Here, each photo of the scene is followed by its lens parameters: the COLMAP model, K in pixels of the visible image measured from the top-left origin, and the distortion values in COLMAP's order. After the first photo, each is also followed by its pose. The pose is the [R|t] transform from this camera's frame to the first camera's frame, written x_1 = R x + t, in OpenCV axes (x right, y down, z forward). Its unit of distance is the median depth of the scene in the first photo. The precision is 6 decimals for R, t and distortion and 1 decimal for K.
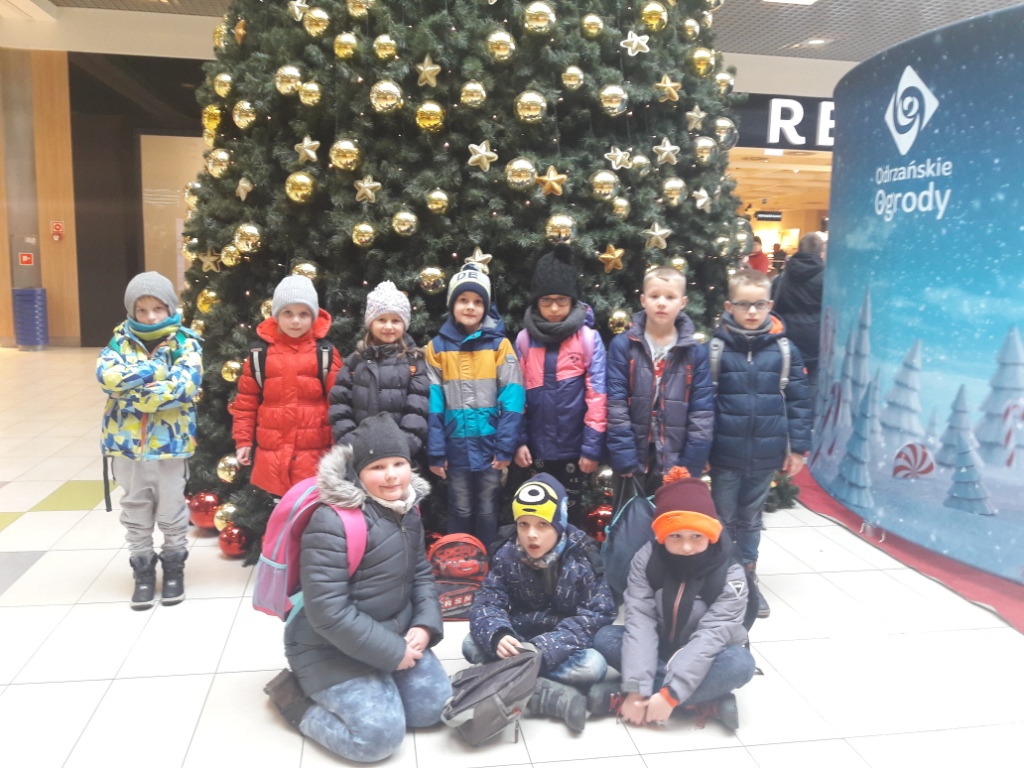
lens RADIAL K [[845.6, 0, 512.0], [0, 845.6, 384.0], [0, 0, 1]] dist [0.202082, -0.516127]
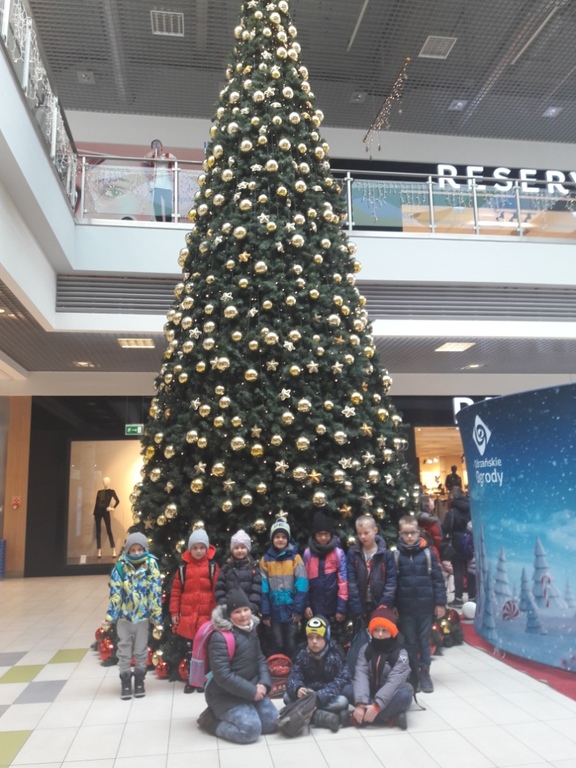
lens RADIAL K [[634.2, 0, 291.3], [0, 634.2, 381.4], [0, 0, 1]] dist [0.202082, -0.516127]
pose [[0.998538, -0.053448, -0.008040, 0.014050], [0.048162, 0.947393, -0.316429, 0.040898], [0.024529, 0.315579, 0.948582, -0.597220]]
